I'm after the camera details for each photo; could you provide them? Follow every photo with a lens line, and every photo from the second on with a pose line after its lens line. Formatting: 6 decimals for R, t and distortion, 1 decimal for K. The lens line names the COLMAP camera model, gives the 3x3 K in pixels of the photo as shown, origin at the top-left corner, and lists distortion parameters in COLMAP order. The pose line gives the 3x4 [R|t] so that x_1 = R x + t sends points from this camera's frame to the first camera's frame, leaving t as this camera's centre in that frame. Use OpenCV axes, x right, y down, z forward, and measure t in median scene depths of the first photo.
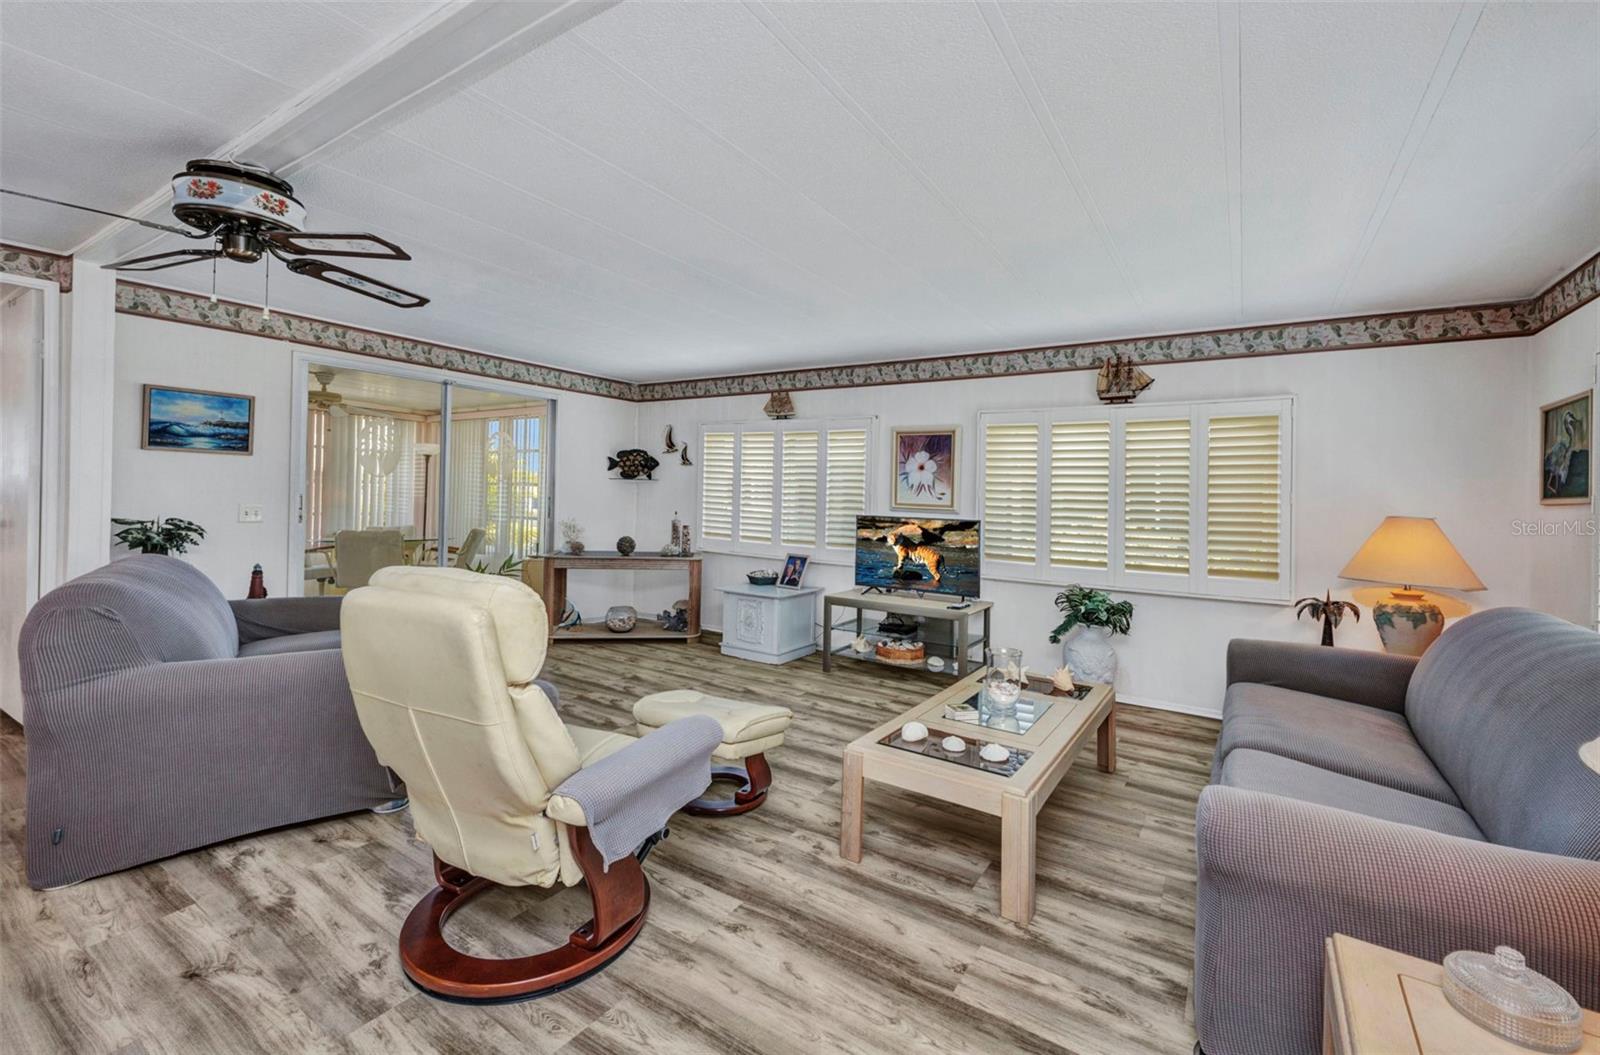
lens RADIAL K [[655.4, 0, 796.8], [0, 655.4, 494.9], [0, 0, 1]] dist [0.000877, -0.000259]
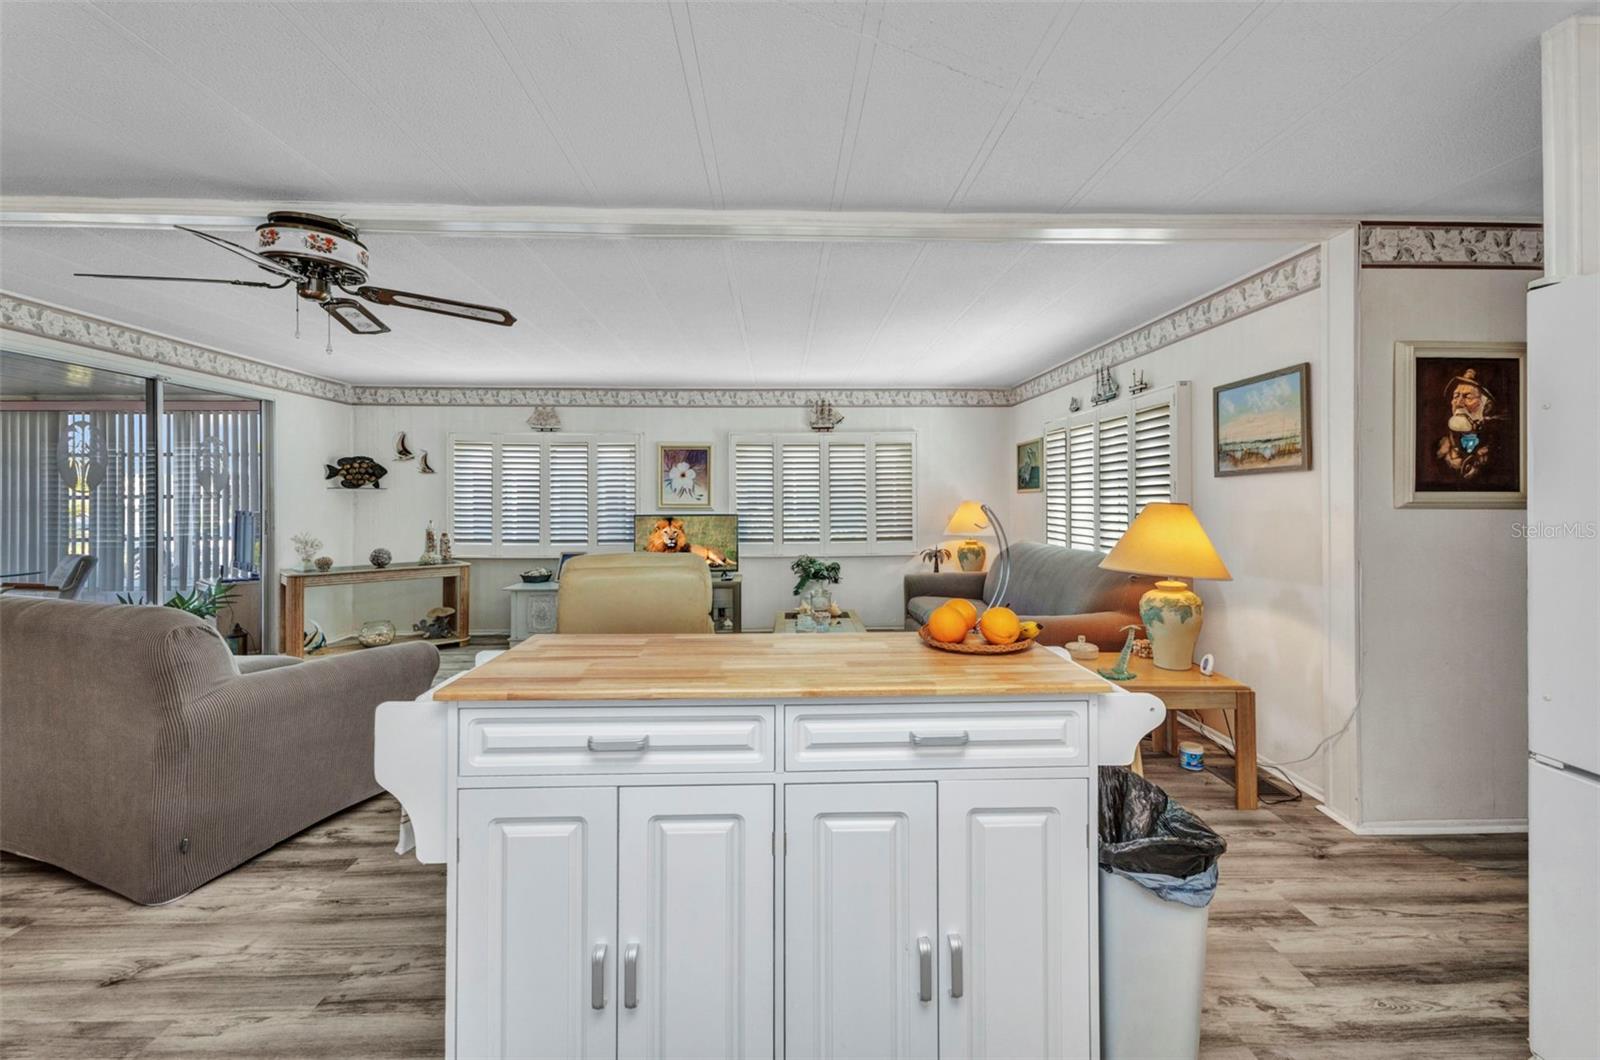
lens RADIAL K [[655.4, 0, 796.8], [0, 655.4, 497.4], [0, 0, 1]] dist [0.000877, -0.000259]
pose [[0.819187, -0.027982, 0.572843, -0.383684], [0.026456, 0.999590, 0.010995, -0.007075], [-0.572916, 0.006148, 0.819591, -0.173274]]
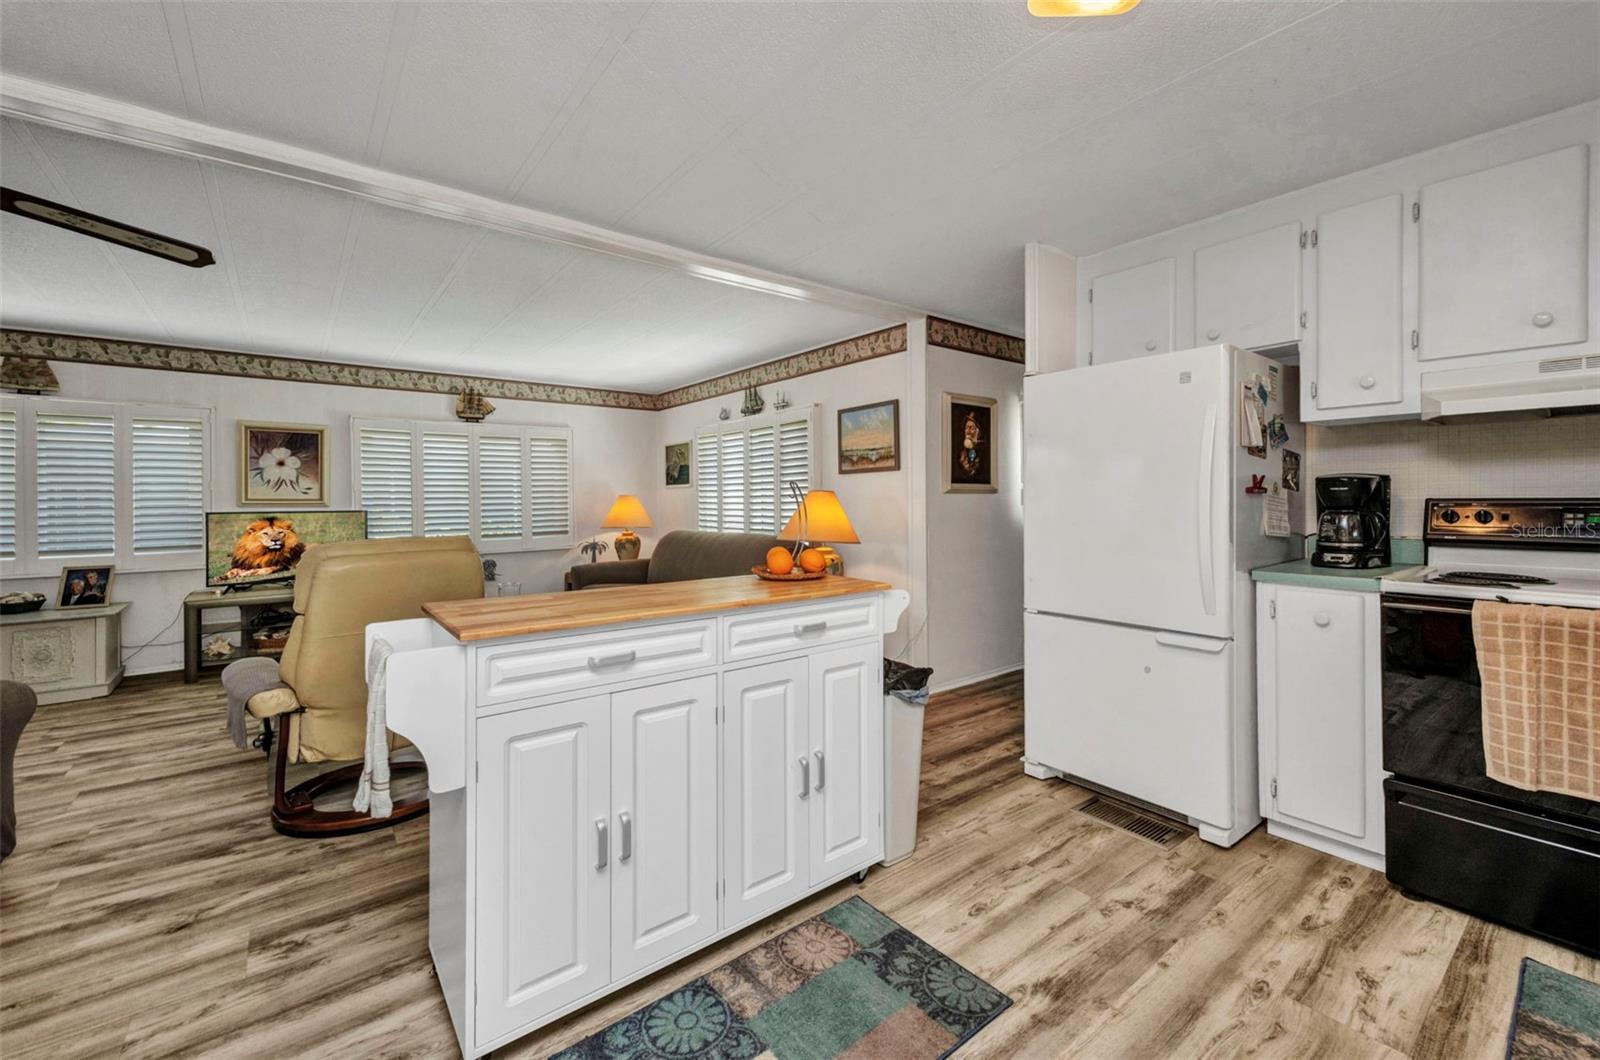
lens RADIAL K [[651.6, 0, 811.1], [0, 651.6, 502.7], [0, 0, 1]] dist [-0.000508, -0.000236]
pose [[0.314152, -0.034464, 0.948747, -0.563175], [0.017171, 0.999384, 0.030617, 0.003557], [-0.949217, 0.006672, 0.314550, -0.120762]]
